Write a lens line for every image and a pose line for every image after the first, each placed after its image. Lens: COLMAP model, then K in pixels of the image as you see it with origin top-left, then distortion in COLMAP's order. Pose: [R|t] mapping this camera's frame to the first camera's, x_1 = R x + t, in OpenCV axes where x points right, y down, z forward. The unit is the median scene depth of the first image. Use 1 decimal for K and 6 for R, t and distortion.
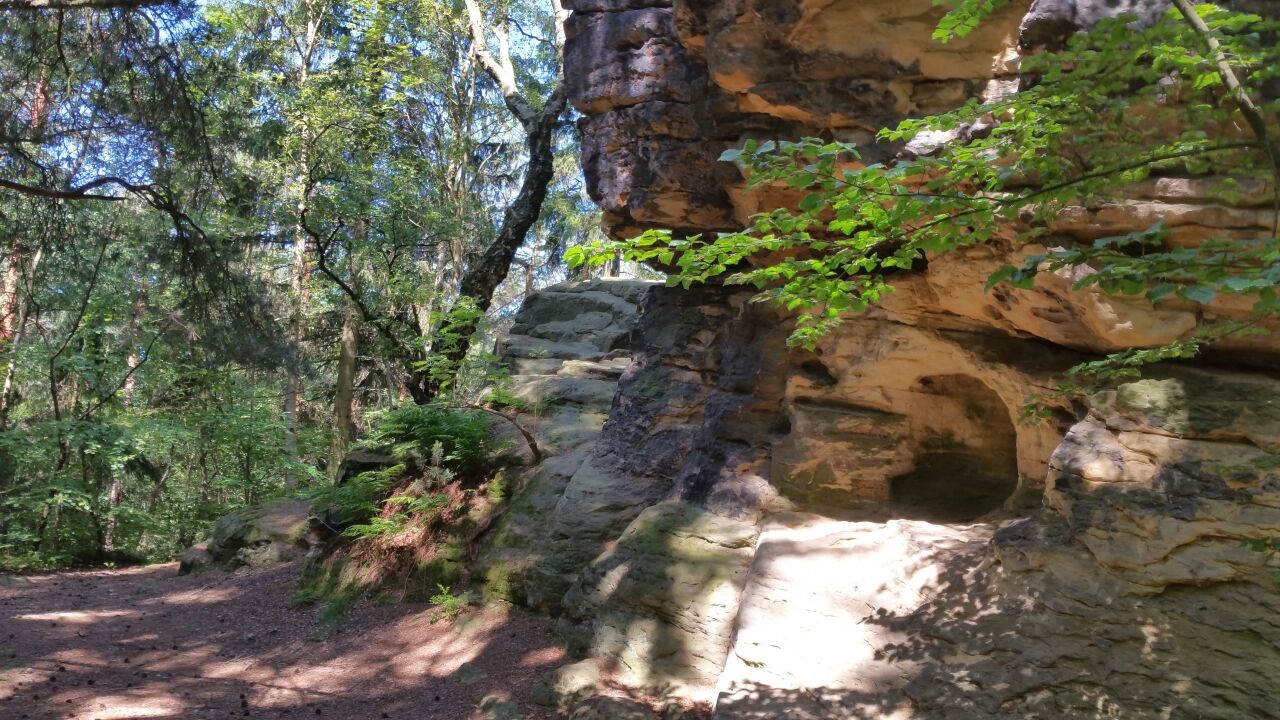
lens RADIAL K [[1015.8, 0, 610.5], [0, 1015.8, 363.1], [0, 0, 1]] dist [0.133038, -0.287366]
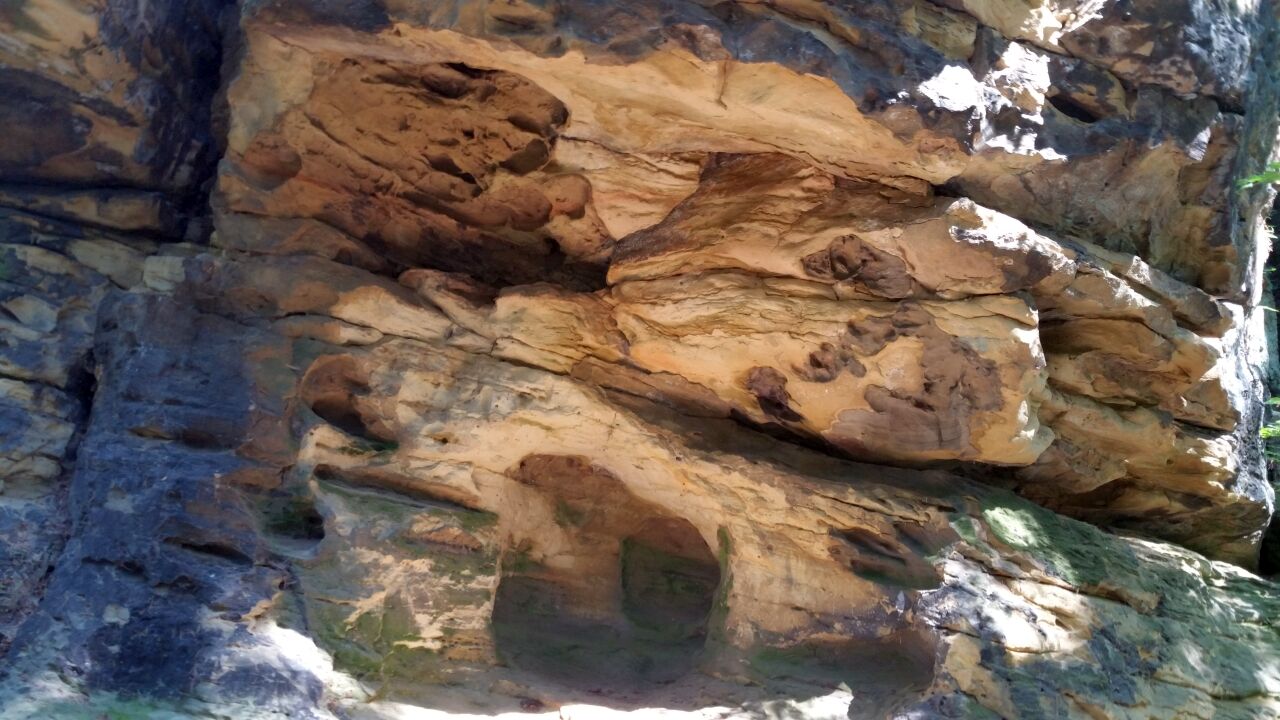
lens RADIAL K [[1015.8, 0, 610.5], [0, 1015.8, 363.1], [0, 0, 1]] dist [0.133038, -0.287366]
pose [[0.503371, 0.179333, 0.845255, -0.207872], [-0.121524, 0.983196, -0.136228, 0.036960], [-0.855482, -0.034146, 0.516706, 0.636849]]
